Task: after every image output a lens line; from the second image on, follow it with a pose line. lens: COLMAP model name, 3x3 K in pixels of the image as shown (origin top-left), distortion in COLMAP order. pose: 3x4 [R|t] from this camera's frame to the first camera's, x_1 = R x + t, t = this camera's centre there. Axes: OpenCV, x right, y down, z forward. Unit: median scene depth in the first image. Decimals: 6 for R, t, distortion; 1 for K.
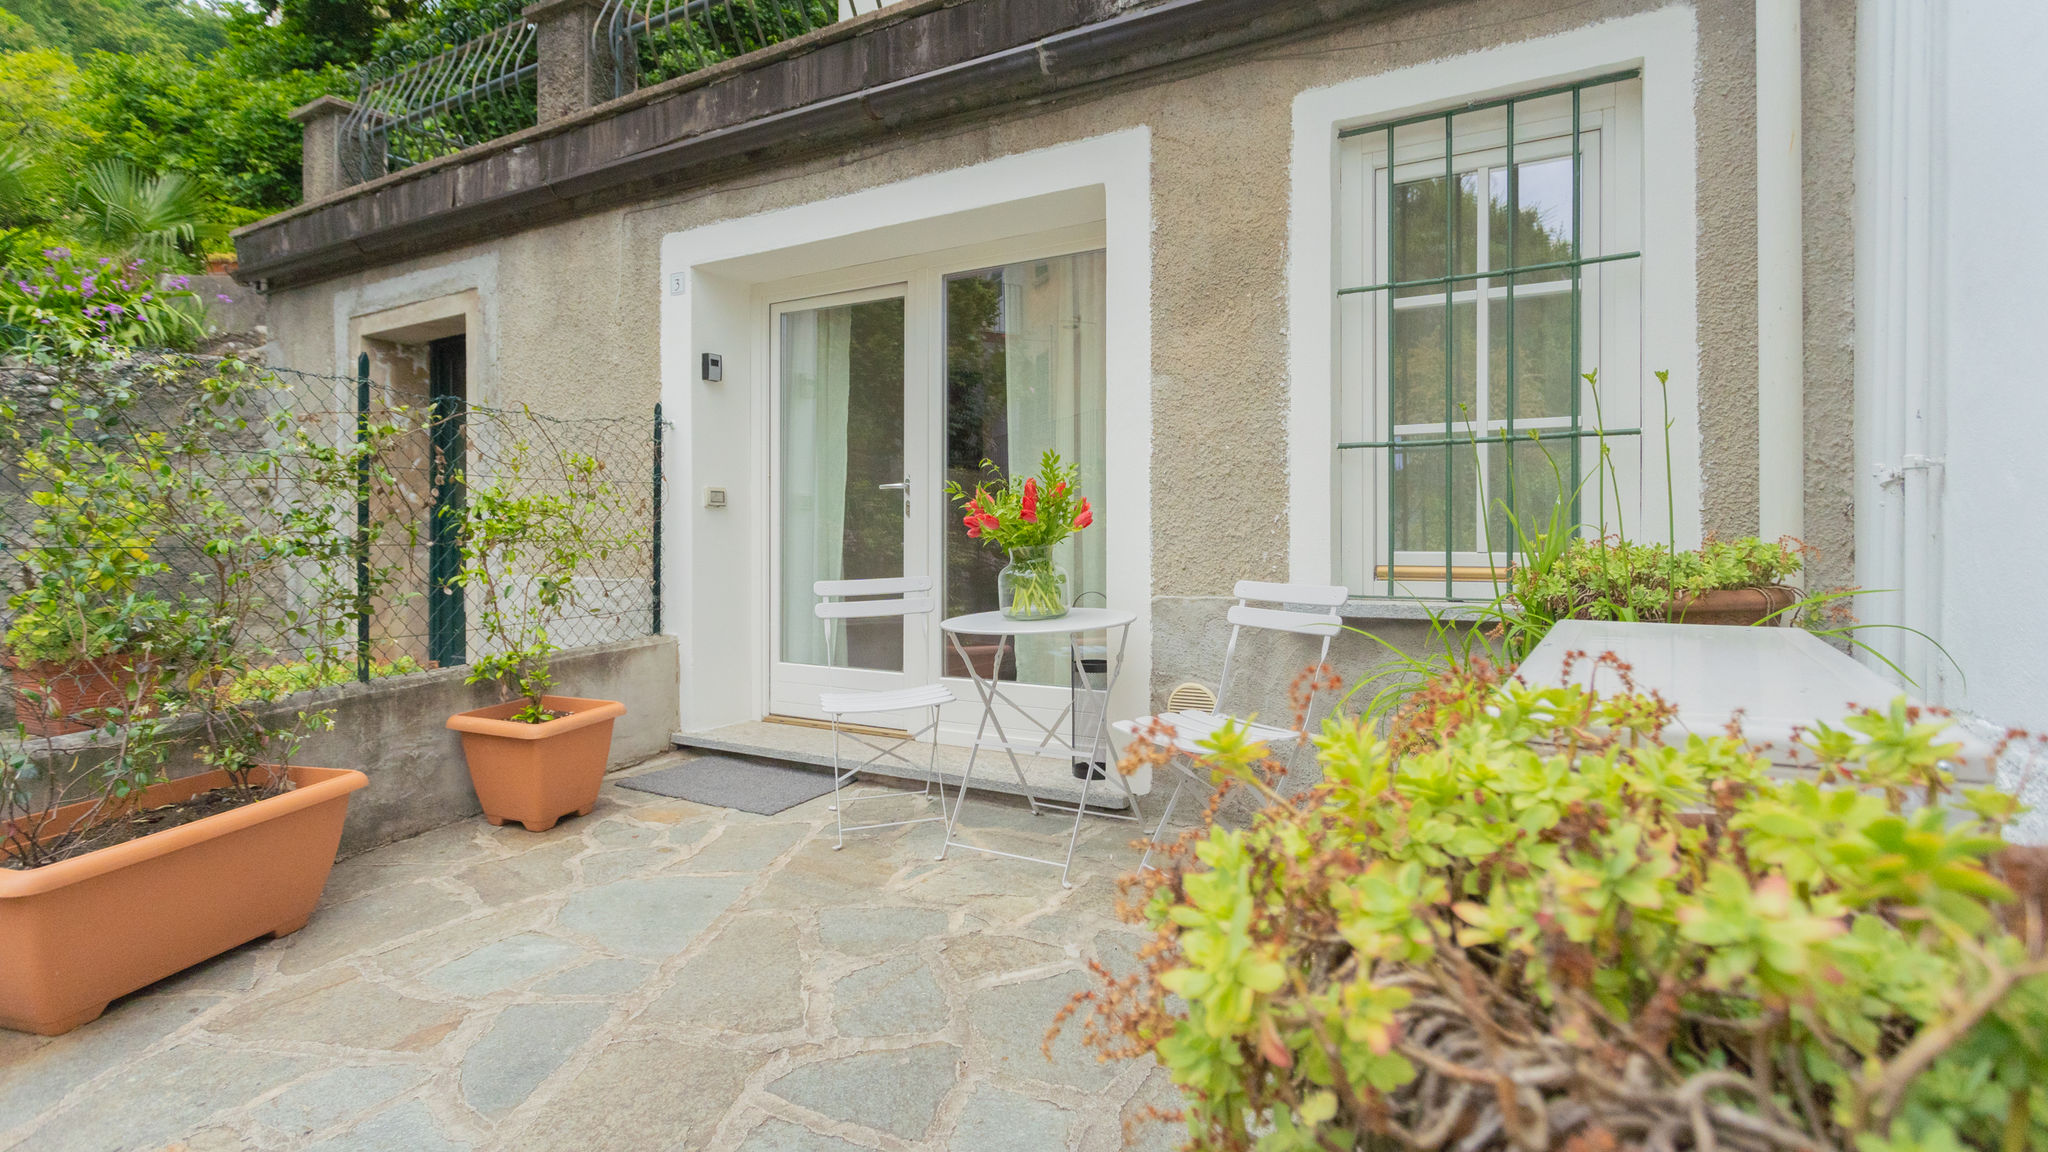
lens RADIAL K [[1010.3, 0, 1027.0], [0, 1010.3, 567.1], [0, 0, 1]] dist [0.002976, -0.000285]
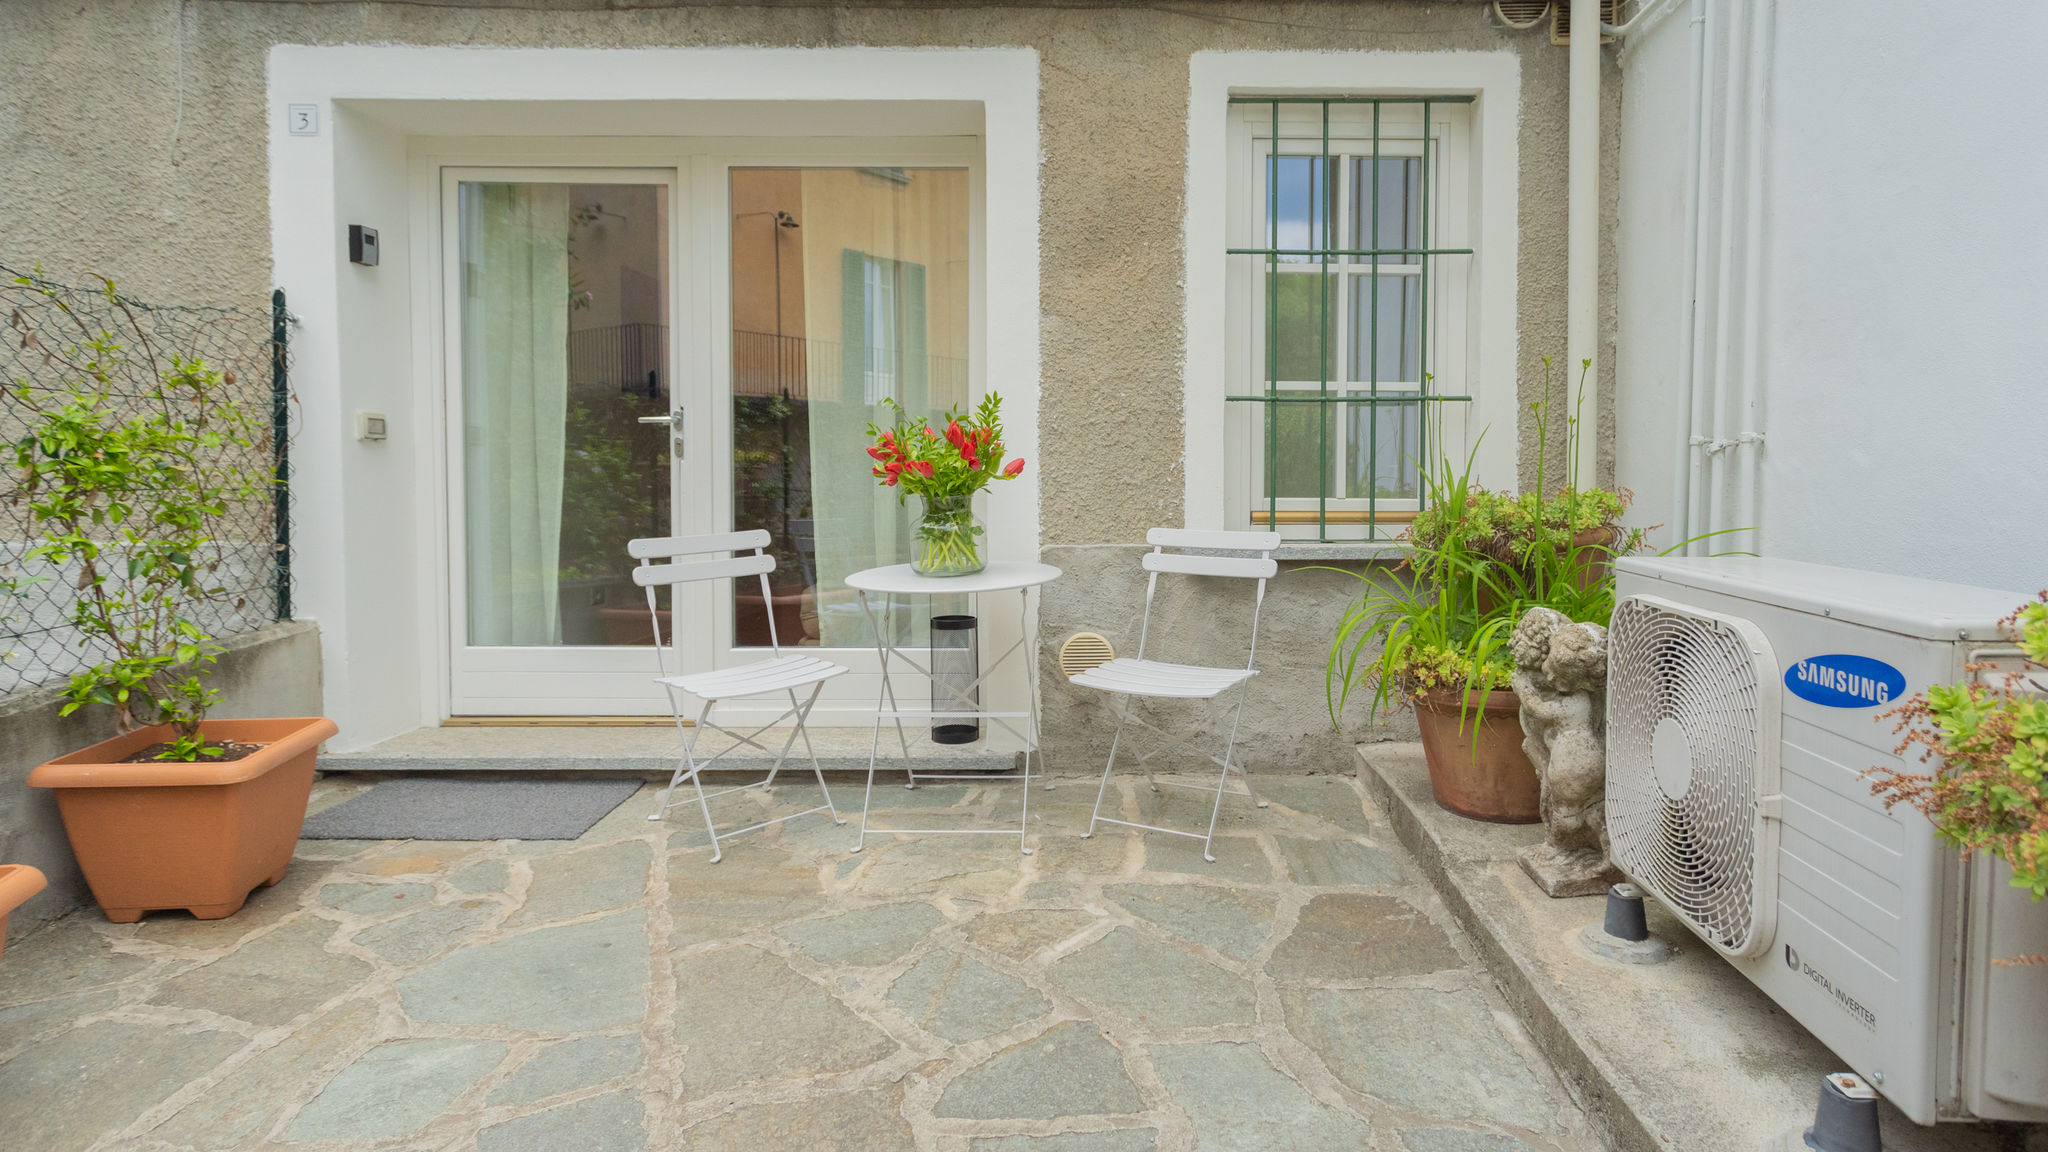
lens RADIAL K [[1114.0, 0, 1078.1], [0, 1114.0, 550.7], [0, 0, 1]] dist [-0.000702, 0.003011]
pose [[0.857562, -0.032521, 0.513351, -0.417684], [0.012219, 0.999006, 0.042875, -0.012403], [-0.514235, -0.030495, 0.857107, 0.075266]]
